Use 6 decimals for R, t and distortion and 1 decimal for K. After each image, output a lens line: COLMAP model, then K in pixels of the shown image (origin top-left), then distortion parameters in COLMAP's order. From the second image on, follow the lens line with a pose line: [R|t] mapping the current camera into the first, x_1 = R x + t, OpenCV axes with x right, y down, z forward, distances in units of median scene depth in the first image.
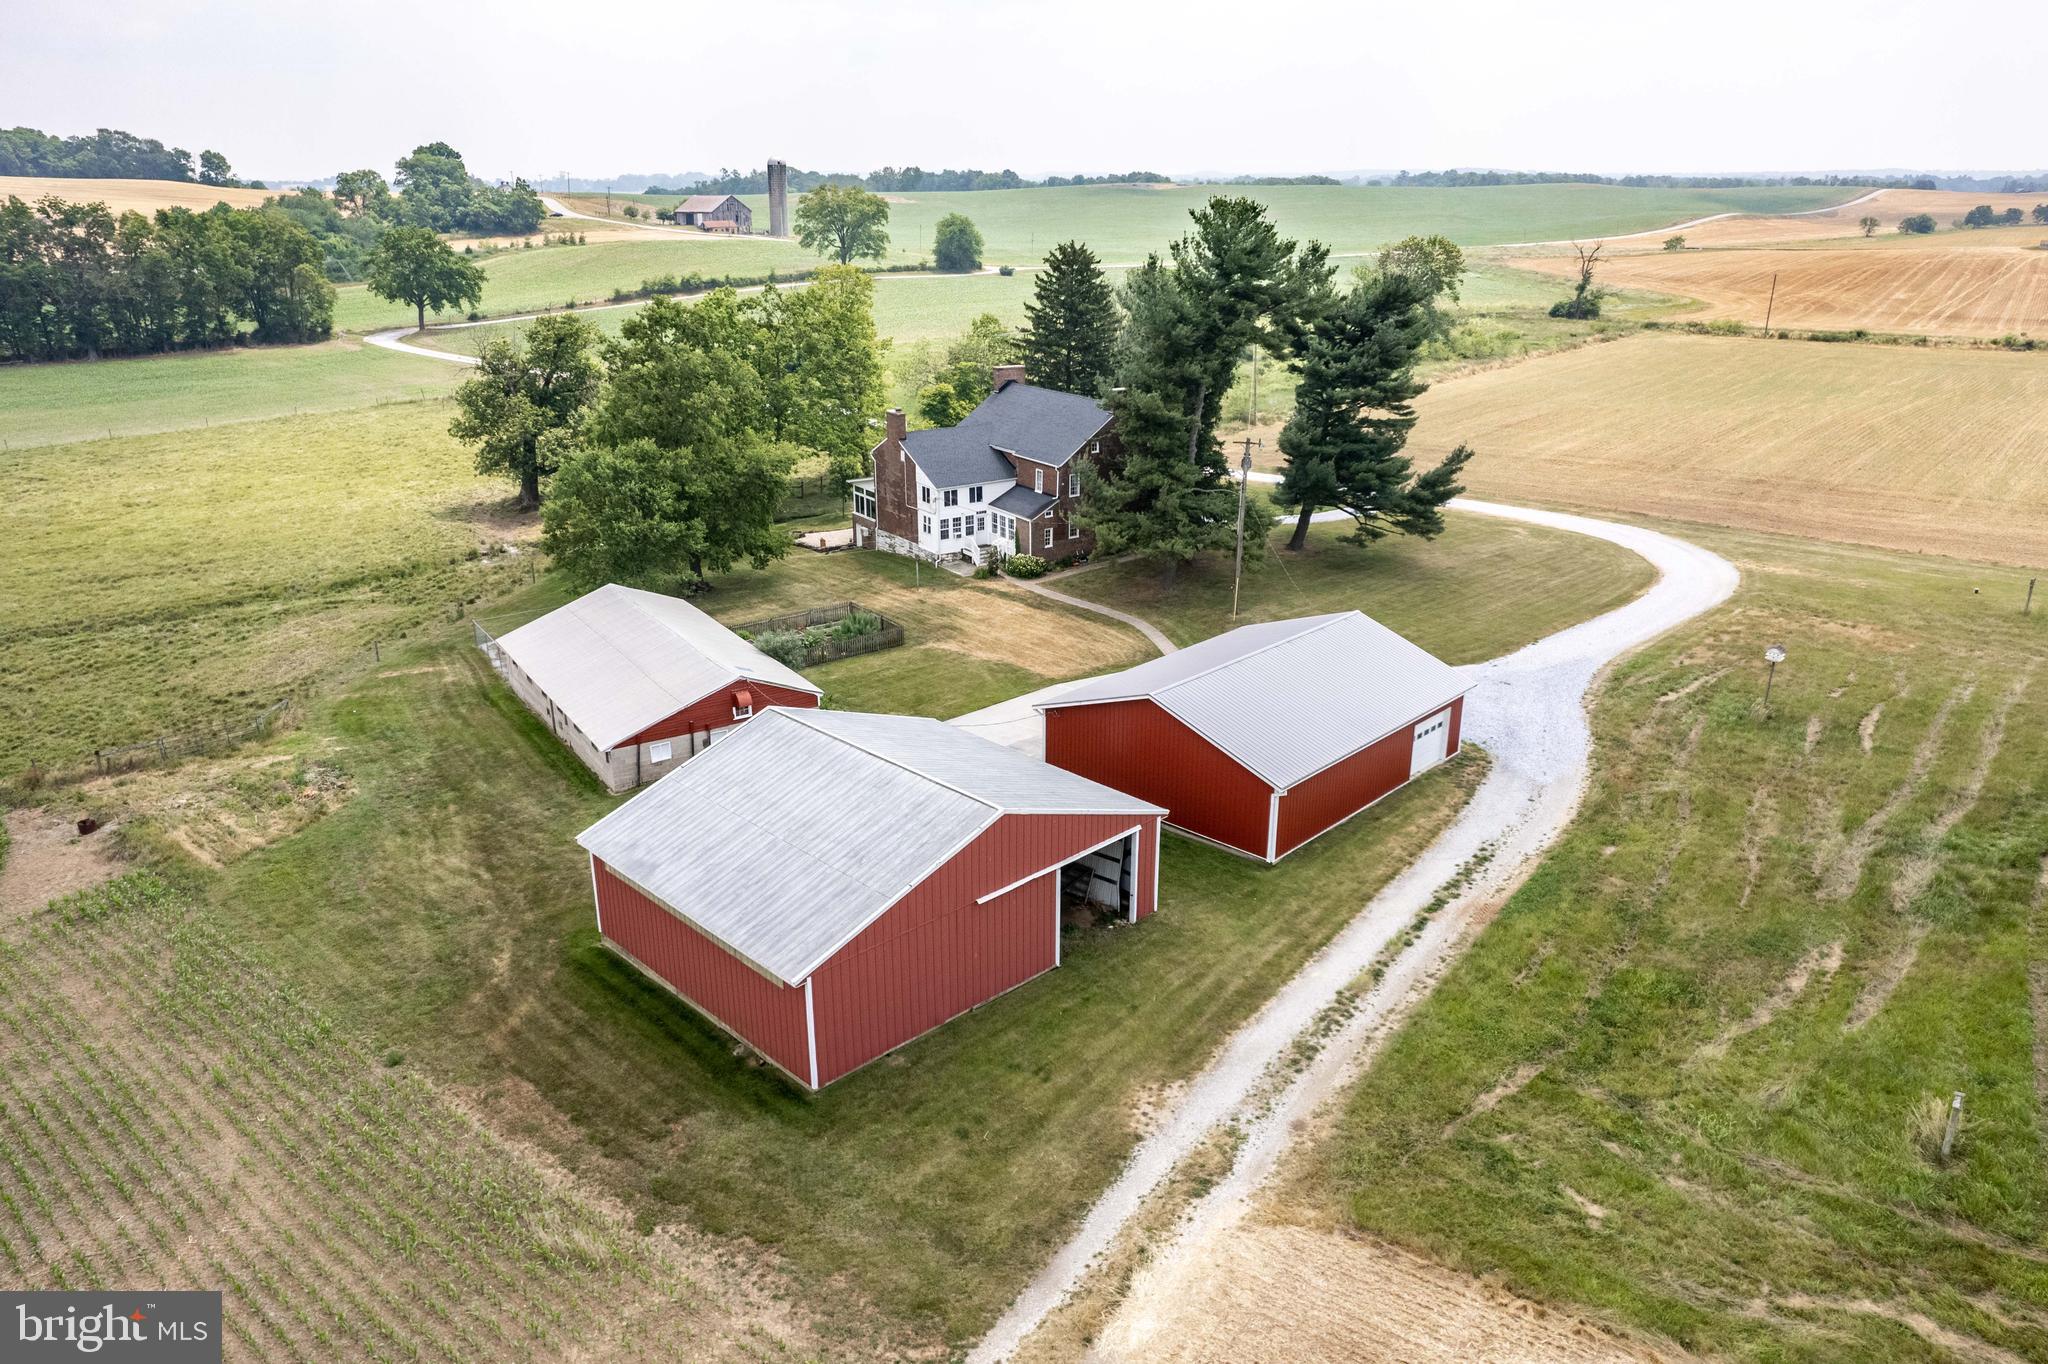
lens RADIAL K [[1384.3, 0, 1024.0], [0, 1384.3, 682.0], [0, 0, 1]] dist [-0.071005, 0.059808]
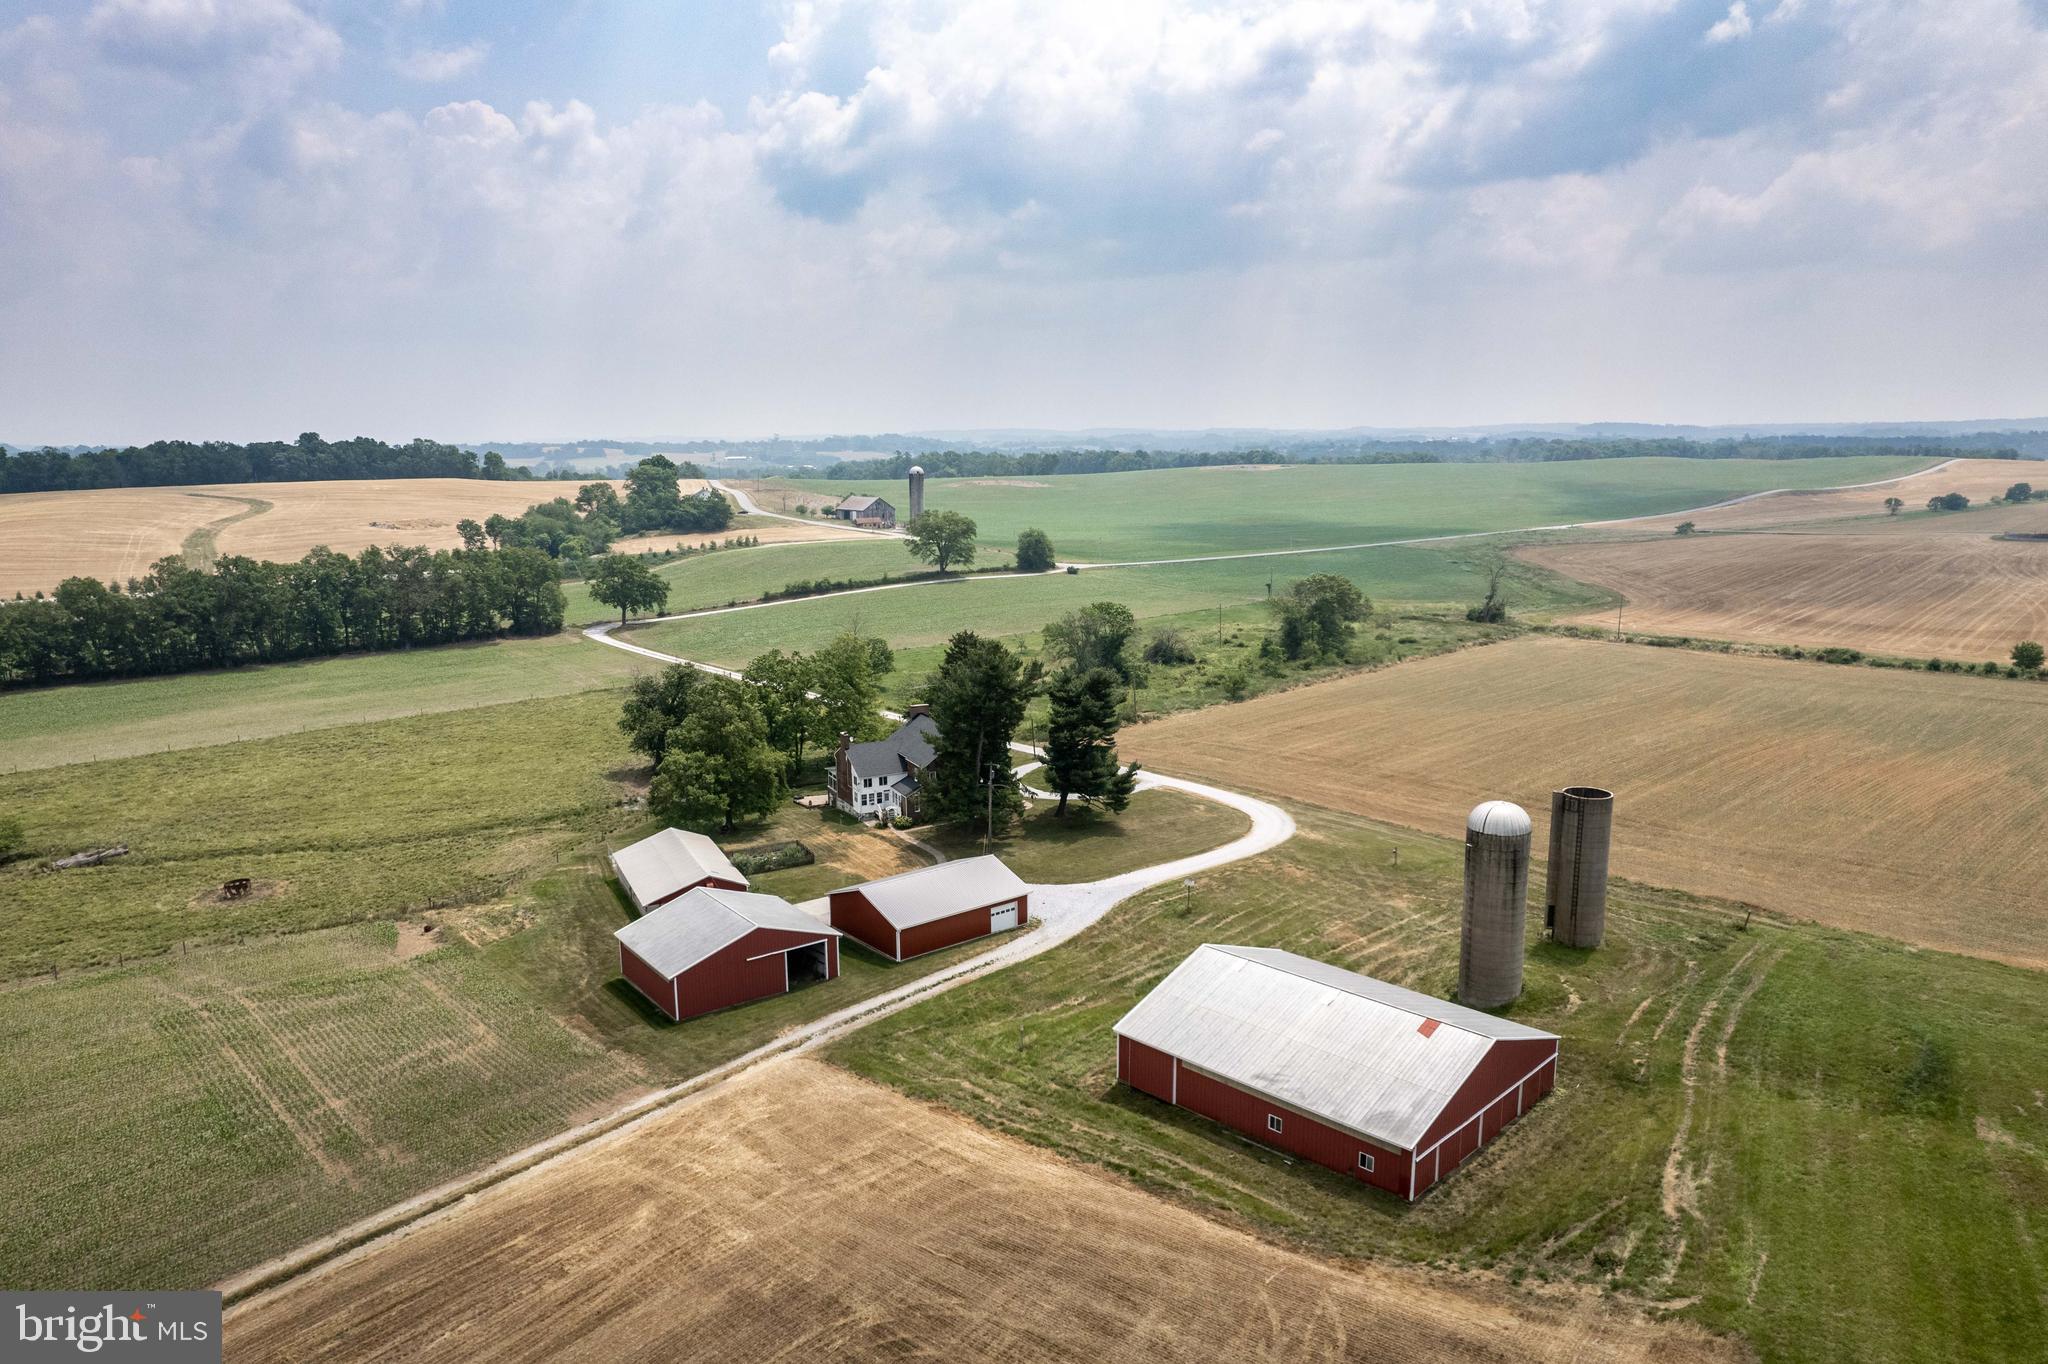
lens RADIAL K [[1324.5, 0, 1027.0], [0, 1324.5, 668.8], [0, 0, 1]] dist [-0.073570, 0.069511]
pose [[0.991988, 0.013479, -0.125608, 0.403257], [-0.034930, 0.984794, -0.170180, 0.008089], [0.121405, 0.173204, 0.977375, -0.760092]]
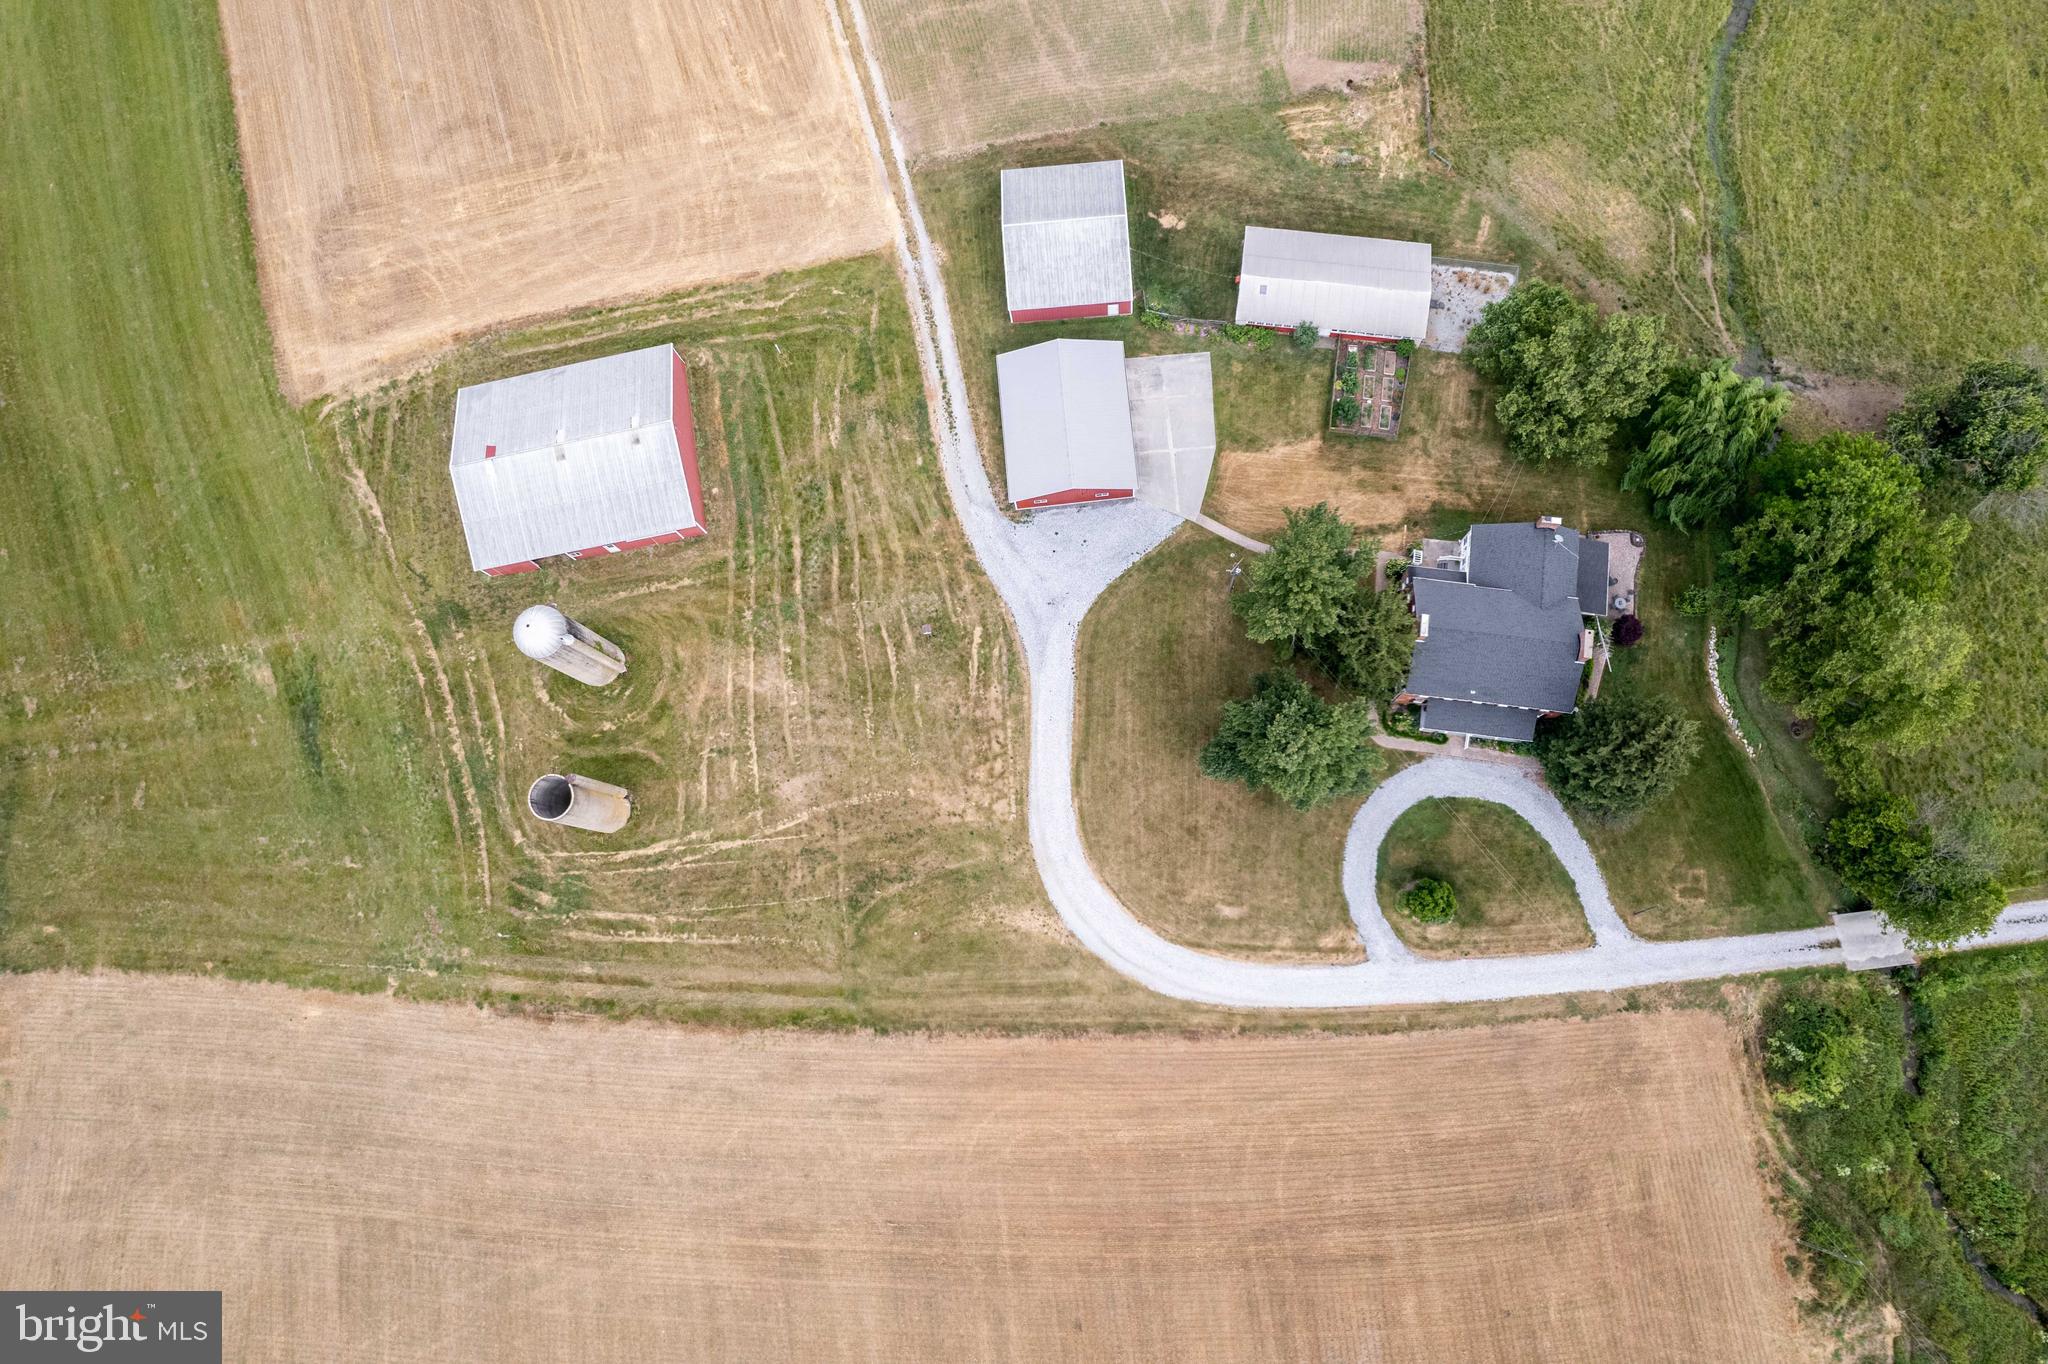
lens RADIAL K [[1324.5, 0, 1027.0], [0, 1324.5, 668.8], [0, 0, 1]] dist [-0.073570, 0.069511]
pose [[-0.659706, 0.744550, -0.102144, 0.508203], [-0.179640, -0.024253, 0.983433, -1.460701], [0.729738, 0.667126, 0.149750, 0.617205]]
